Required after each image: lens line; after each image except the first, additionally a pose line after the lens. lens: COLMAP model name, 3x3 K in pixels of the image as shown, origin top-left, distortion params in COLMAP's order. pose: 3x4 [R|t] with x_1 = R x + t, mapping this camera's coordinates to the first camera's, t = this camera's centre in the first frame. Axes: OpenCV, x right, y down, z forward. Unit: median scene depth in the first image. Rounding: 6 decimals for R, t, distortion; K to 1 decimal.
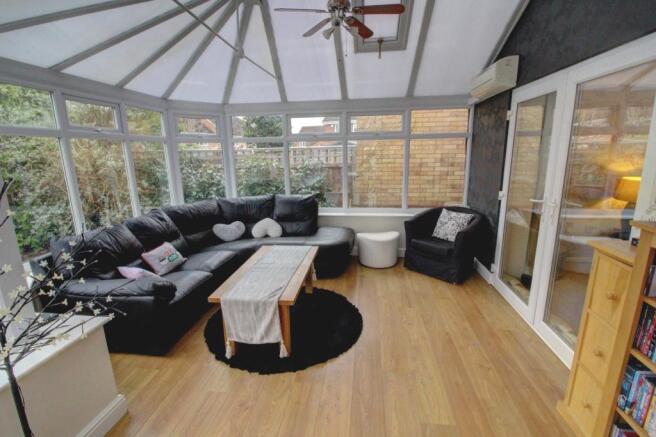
lens RADIAL K [[305.0, 0, 328.0], [0, 305.0, 218.5], [0, 0, 1]] dist [-0.021350, -0.000675]
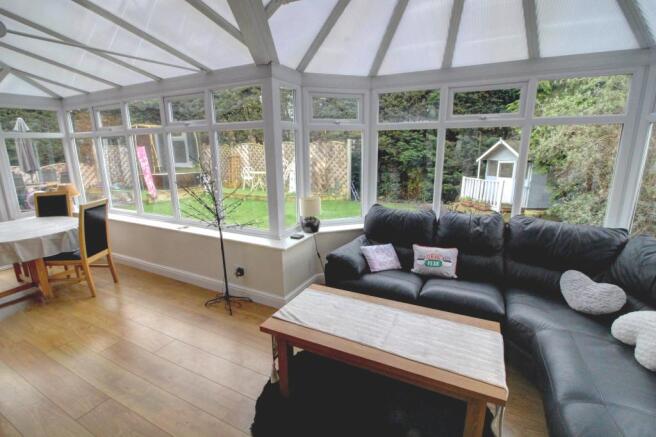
lens RADIAL K [[305.0, 0, 328.0], [0, 305.0, 218.5], [0, 0, 1]] dist [-0.021350, -0.000675]
pose [[-0.334874, 0.243460, -0.910267, 0.300883], [-0.178696, 0.932104, 0.315040, -0.187503], [0.925163, 0.268160, -0.268632, 0.863432]]
